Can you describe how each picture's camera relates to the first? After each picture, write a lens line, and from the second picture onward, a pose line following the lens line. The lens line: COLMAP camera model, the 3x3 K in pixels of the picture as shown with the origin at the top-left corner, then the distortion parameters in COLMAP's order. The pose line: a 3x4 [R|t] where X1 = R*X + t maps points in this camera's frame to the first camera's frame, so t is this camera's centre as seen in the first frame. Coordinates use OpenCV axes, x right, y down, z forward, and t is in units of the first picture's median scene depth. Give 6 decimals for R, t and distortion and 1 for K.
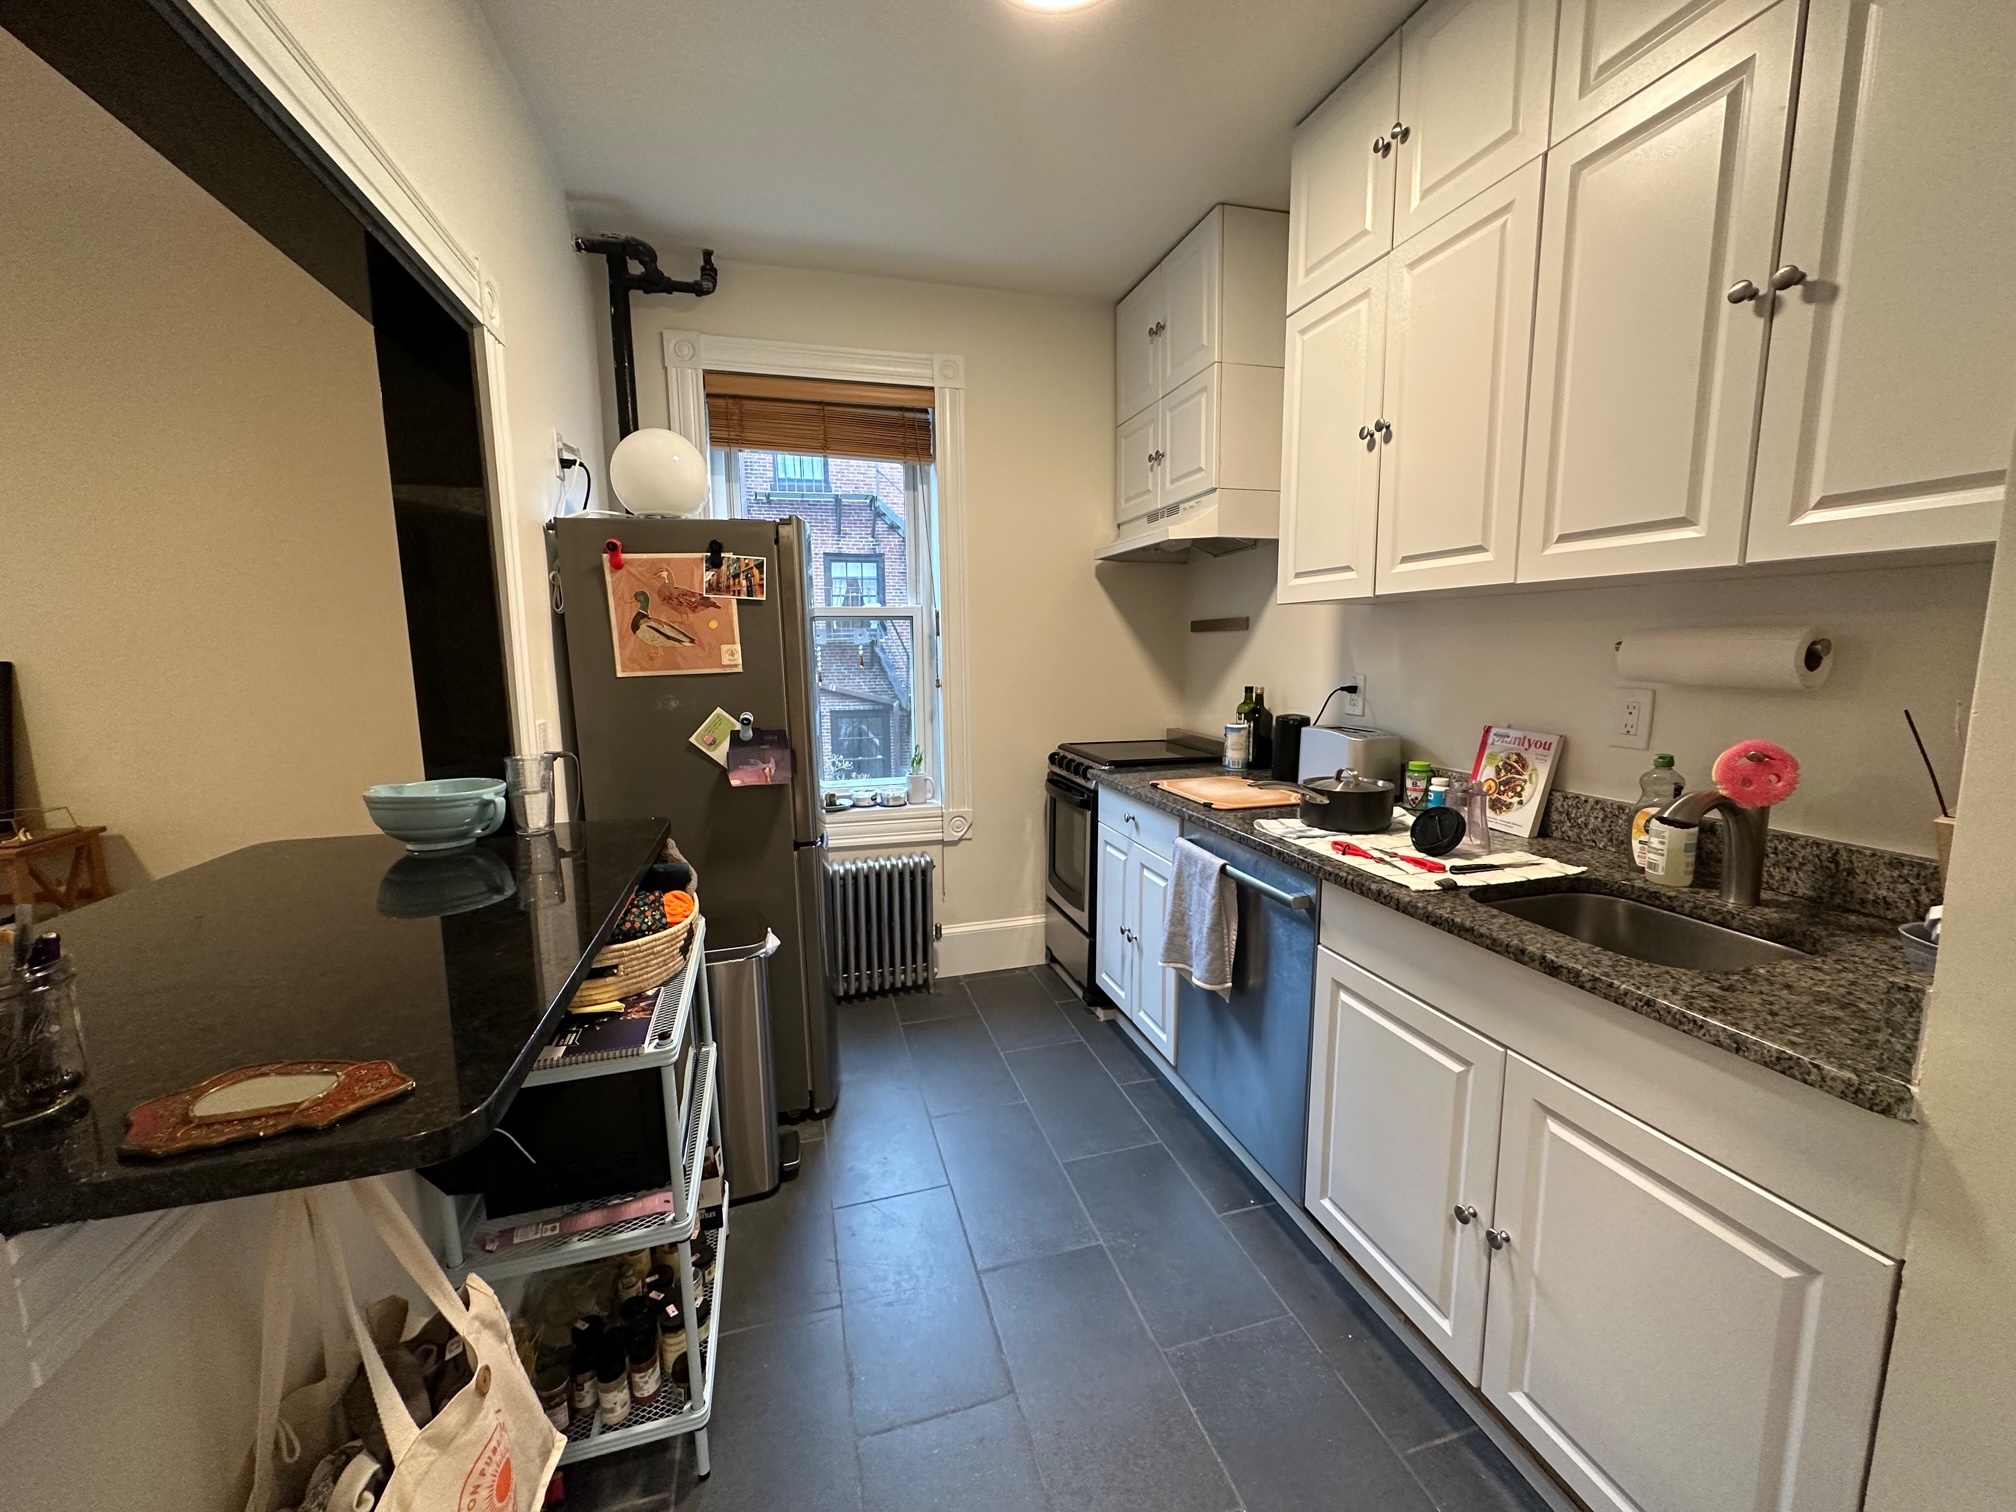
lens RADIAL K [[799.3, 0, 1009.1], [0, 799.3, 756.2], [0, 0, 1]] dist [-0.002523, 0.000798]
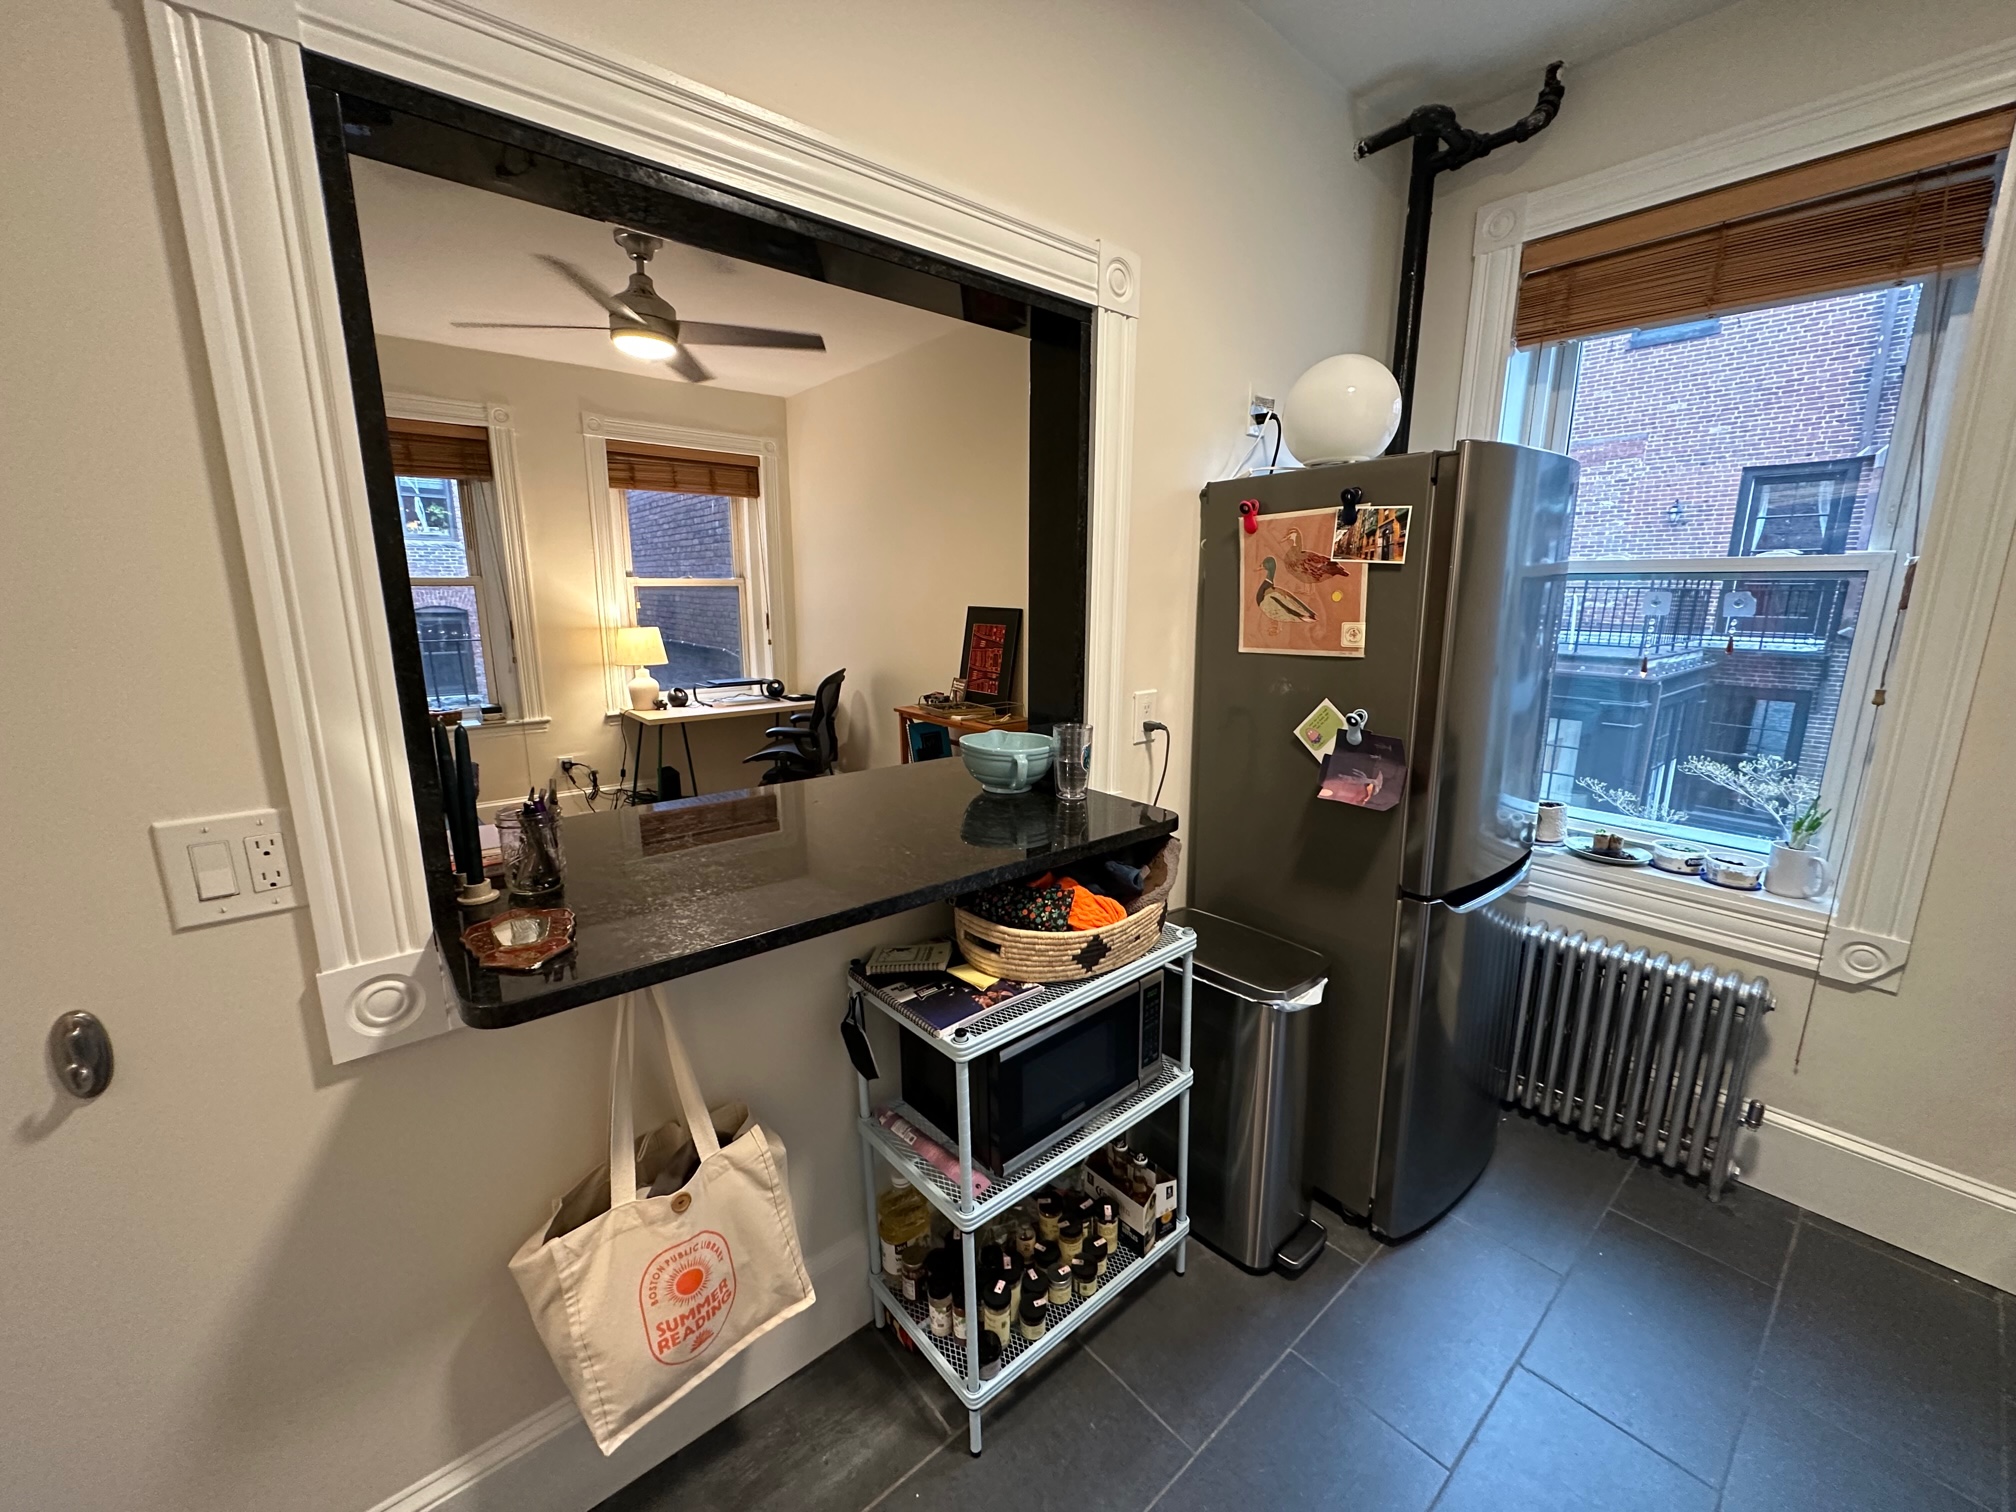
lens RADIAL K [[799.3, 0, 1008.0], [0, 799.3, 754.0], [0, 0, 1]] dist [-0.002523, 0.000798]
pose [[0.408283, 0.197566, -0.891220, 0.248816], [-0.133906, 0.978700, 0.155614, -0.091971], [0.902981, 0.055805, 0.426042, 0.373285]]
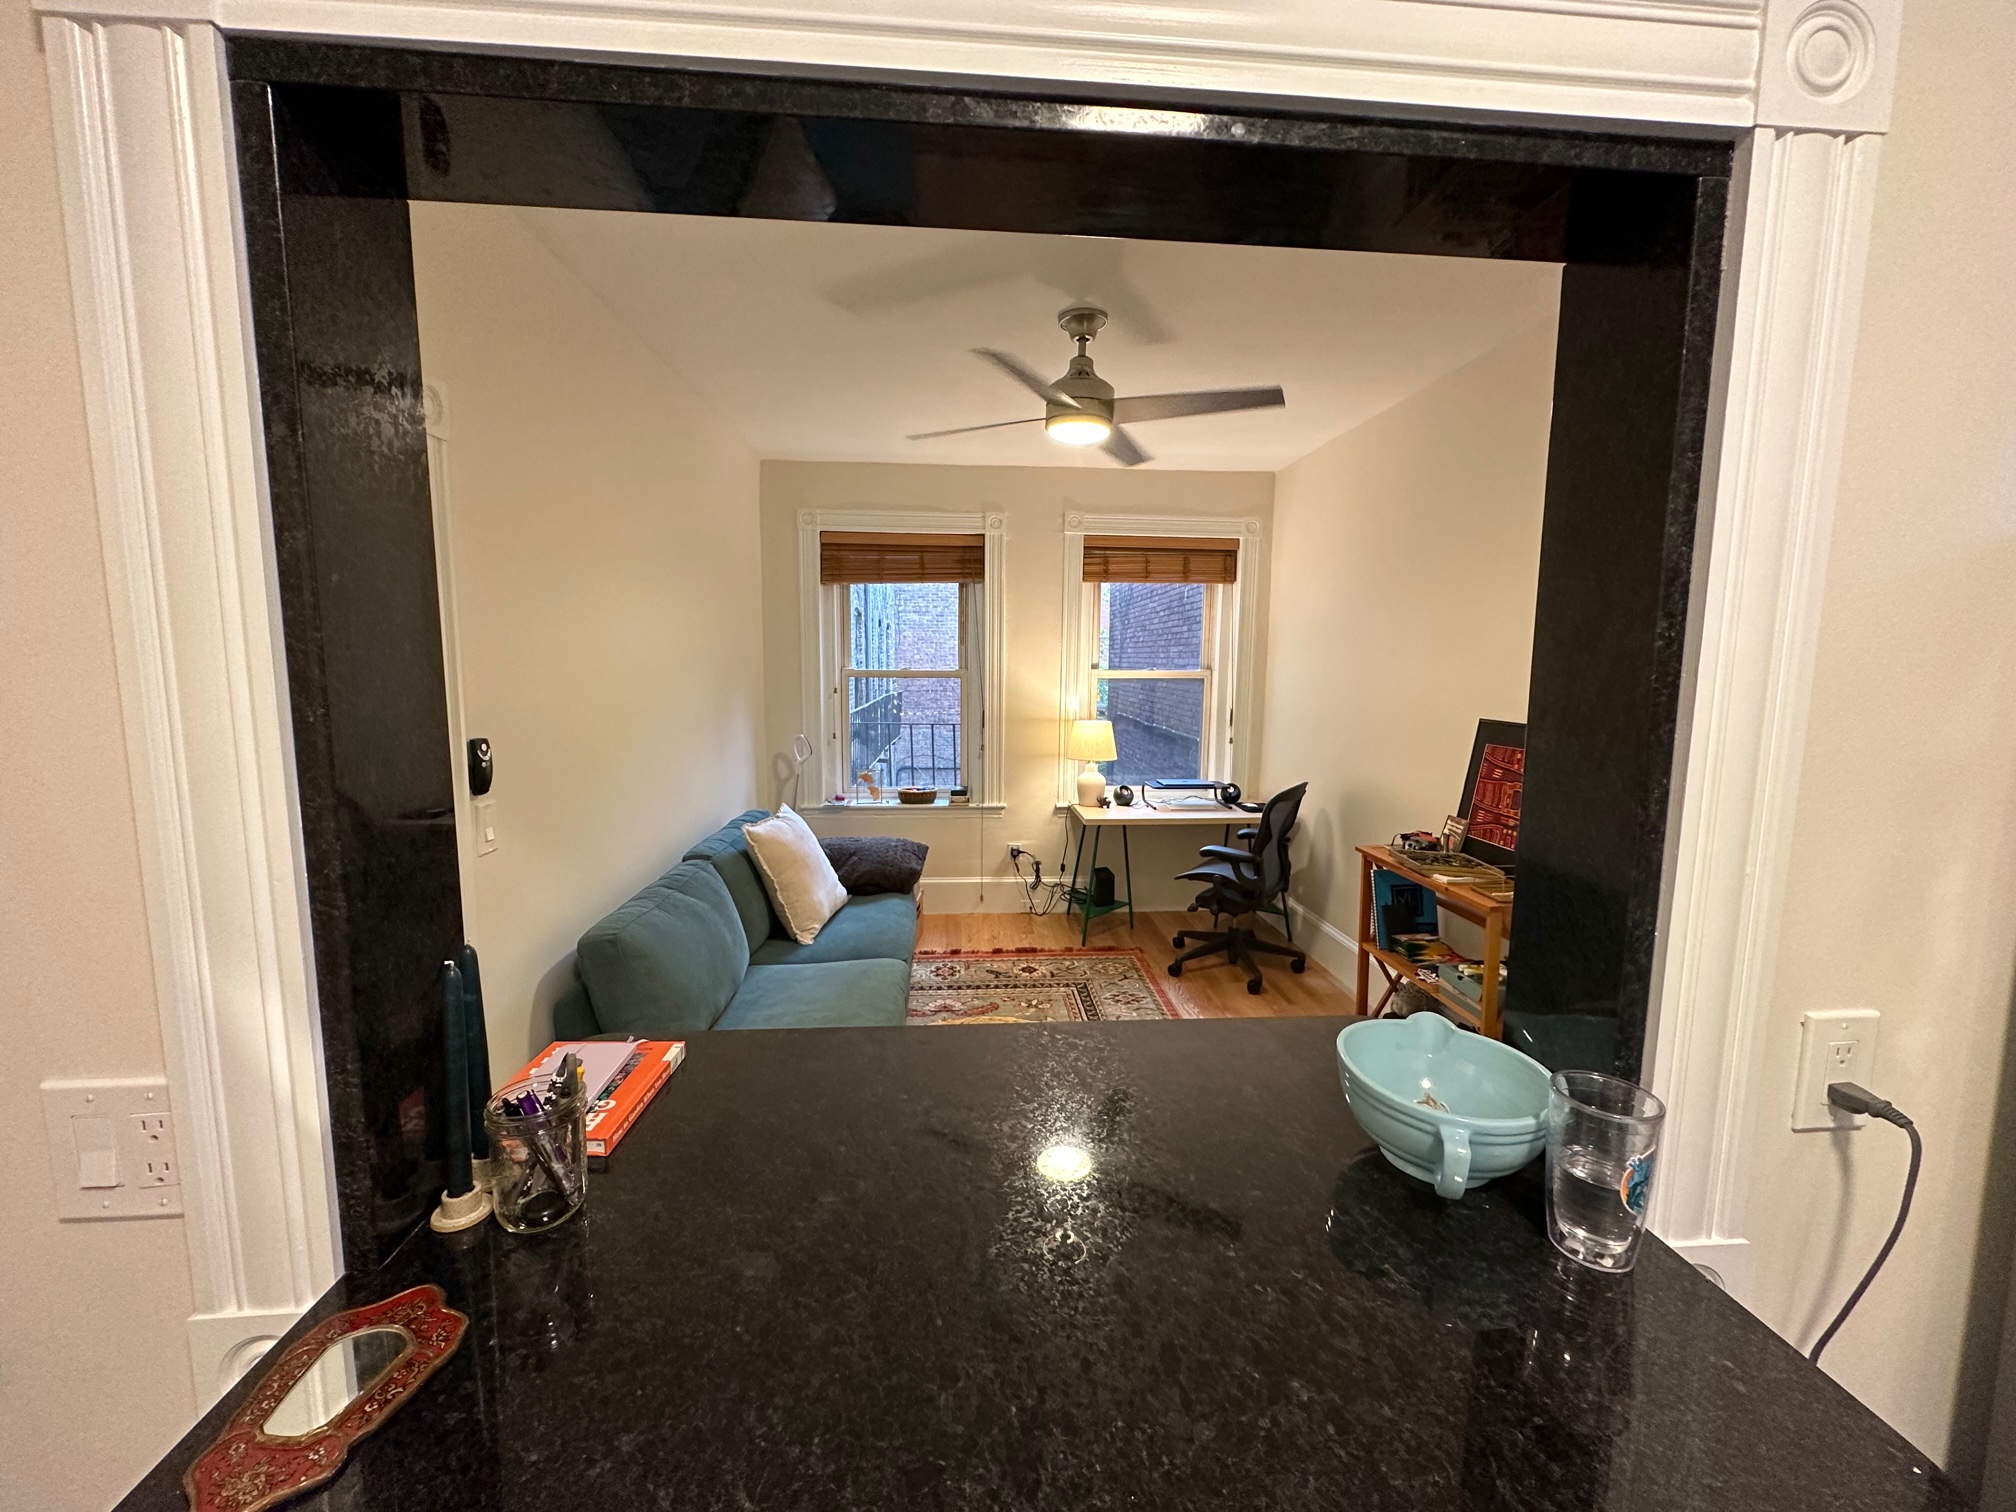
lens RADIAL K [[799.3, 0, 1008.2], [0, 799.3, 754.2], [0, 0, 1]] dist [-0.002523, 0.000798]
pose [[-0.200209, 0.121244, -0.972222, -0.093751], [-0.140895, 0.978436, 0.151034, -0.166551], [0.969569, 0.167219, -0.178809, 0.569739]]
